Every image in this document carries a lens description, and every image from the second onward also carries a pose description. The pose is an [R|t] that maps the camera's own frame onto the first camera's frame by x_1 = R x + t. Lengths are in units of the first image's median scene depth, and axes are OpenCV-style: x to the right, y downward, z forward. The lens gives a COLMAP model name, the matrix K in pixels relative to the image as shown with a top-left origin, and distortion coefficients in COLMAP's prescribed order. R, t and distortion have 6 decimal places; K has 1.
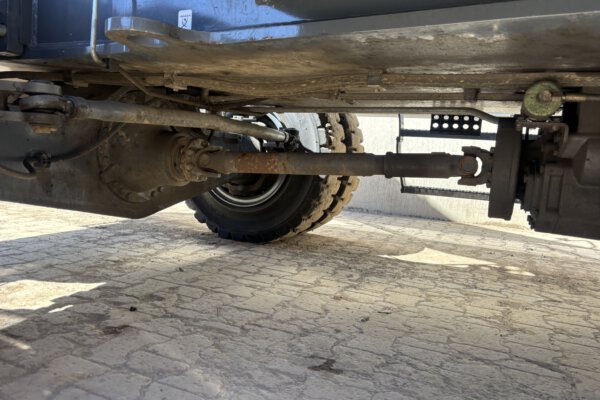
lens RADIAL K [[454.9, 0, 299.0], [0, 454.9, 202.2], [0, 0, 1]] dist [0.008609, 0.002456]
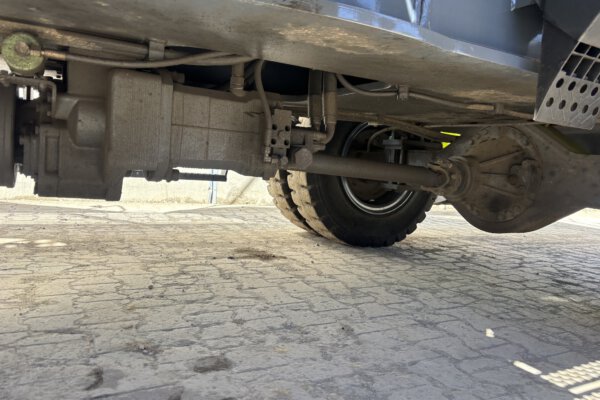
lens RADIAL K [[454.9, 0, 296.4], [0, 454.9, 199.1], [0, 0, 1]] dist [0.008609, 0.002456]
pose [[0.624827, -0.090135, 0.775543, 0.105378], [0.054753, 0.995927, 0.071636, 0.027495], [-0.778841, -0.002297, 0.627217, -0.011077]]
